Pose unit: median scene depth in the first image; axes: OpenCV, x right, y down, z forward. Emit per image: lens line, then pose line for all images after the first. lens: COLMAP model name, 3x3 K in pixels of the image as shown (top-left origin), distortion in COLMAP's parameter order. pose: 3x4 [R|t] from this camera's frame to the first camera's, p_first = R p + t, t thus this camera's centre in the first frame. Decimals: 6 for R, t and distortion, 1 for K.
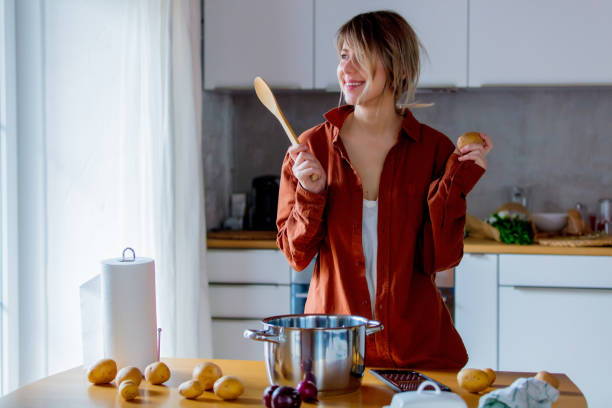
lens RADIAL K [[1136.0, 0, 306.0], [0, 1136.0, 204.0], [0, 0, 1]] dist [-0.209679, 0.022112]
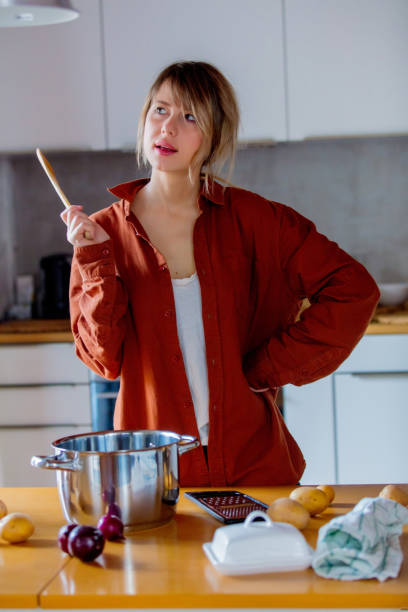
lens RADIAL K [[1136.0, 0, 204.0], [0, 1136.0, 306.0], [0, 0, 1]] dist [-0.209679, 0.022112]
pose [[0.996666, -0.043831, 0.068820, 0.019064], [0.038870, 0.996658, 0.071840, -0.051932], [-0.071739, -0.068925, 0.995039, 0.179158]]
